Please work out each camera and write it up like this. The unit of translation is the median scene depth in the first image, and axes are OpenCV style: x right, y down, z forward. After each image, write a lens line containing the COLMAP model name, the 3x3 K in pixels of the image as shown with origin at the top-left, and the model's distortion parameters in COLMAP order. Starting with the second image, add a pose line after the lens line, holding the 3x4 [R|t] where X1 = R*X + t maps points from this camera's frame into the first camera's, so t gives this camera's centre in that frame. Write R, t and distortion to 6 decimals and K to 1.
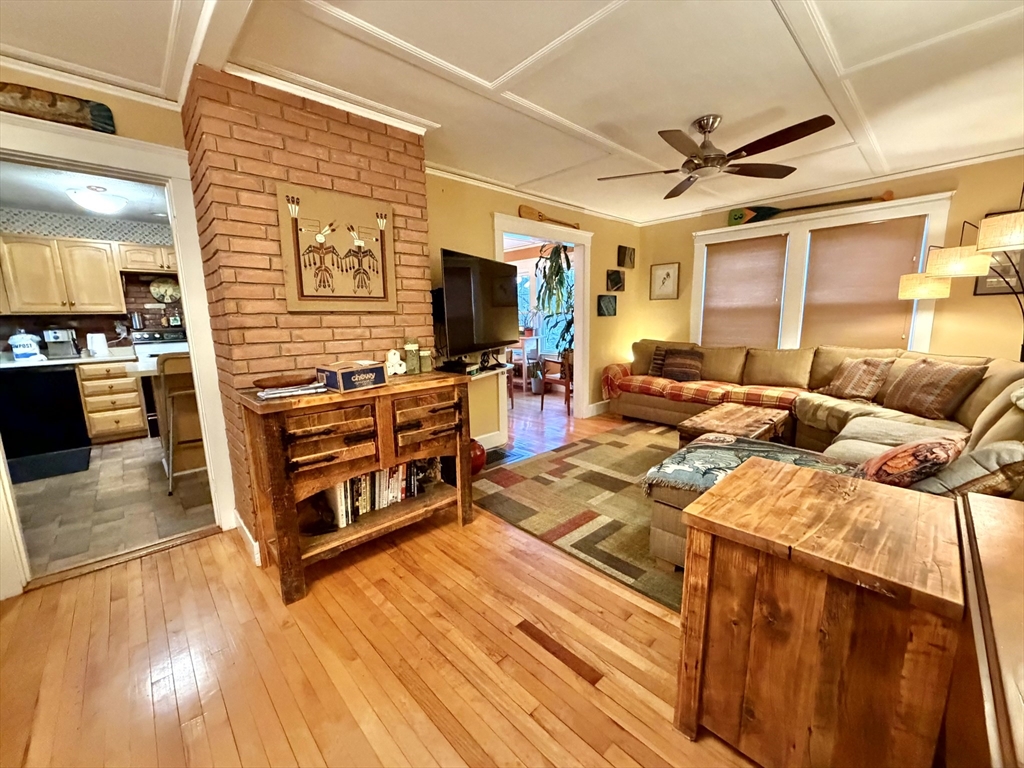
lens RADIAL K [[407.5, 0, 509.2], [0, 407.5, 382.8], [0, 0, 1]] dist [0.001152, -0.000454]
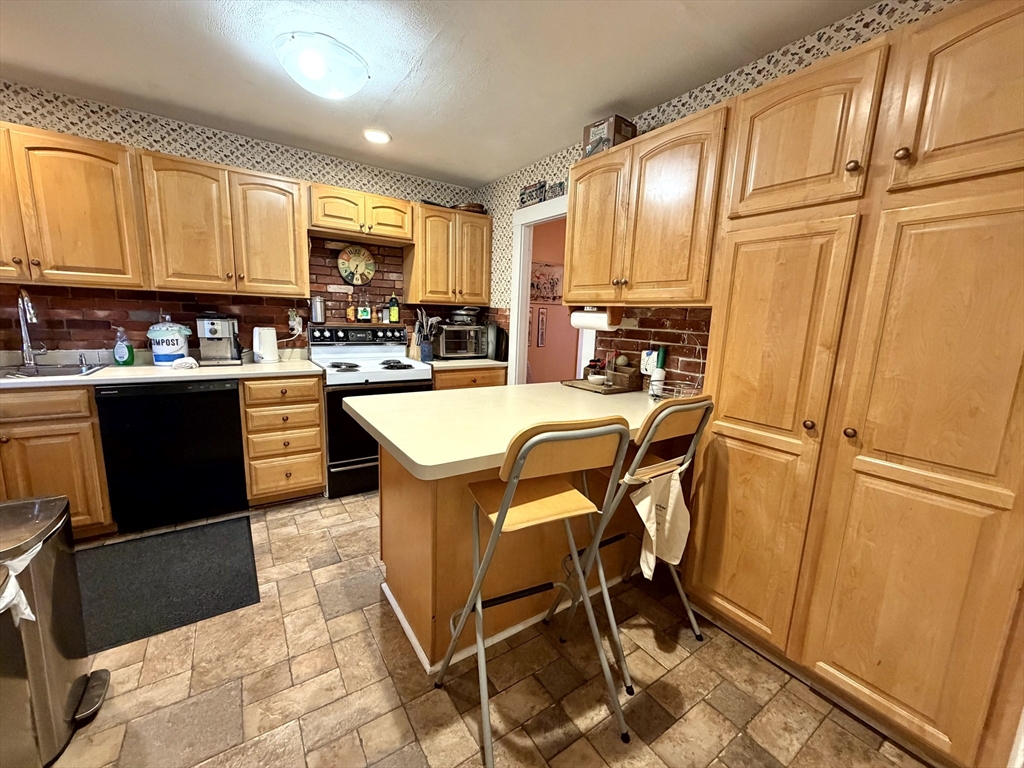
lens RADIAL K [[407.5, 0, 509.2], [0, 407.5, 382.8], [0, 0, 1]] dist [0.001152, -0.000454]
pose [[0.984875, 0.084547, -0.151241, -0.626421], [-0.084770, 0.996388, 0.004983, -0.081736], [0.151116, 0.007913, 0.988484, 0.504196]]
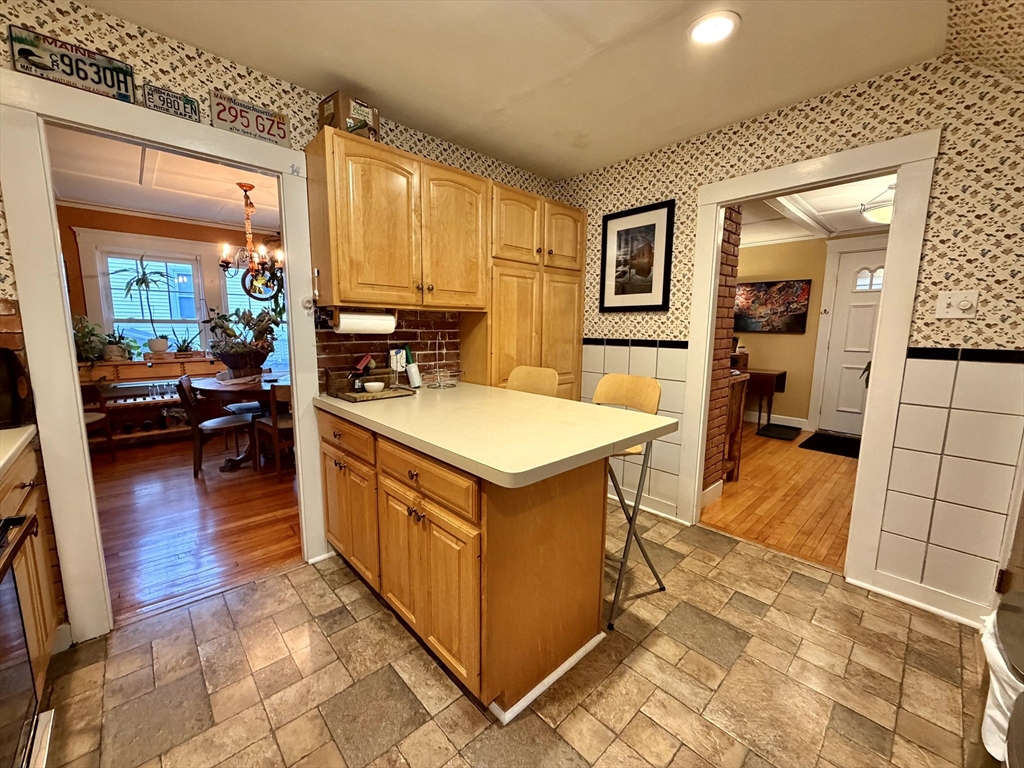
lens RADIAL K [[407.5, 0, 509.2], [0, 407.5, 382.8], [0, 0, 1]] dist [0.001152, -0.000454]
pose [[0.005856, -0.117098, 0.993103, -1.095180], [0.154734, 0.981265, 0.114789, -0.130792], [-0.987939, 0.152995, 0.023865, 0.886187]]
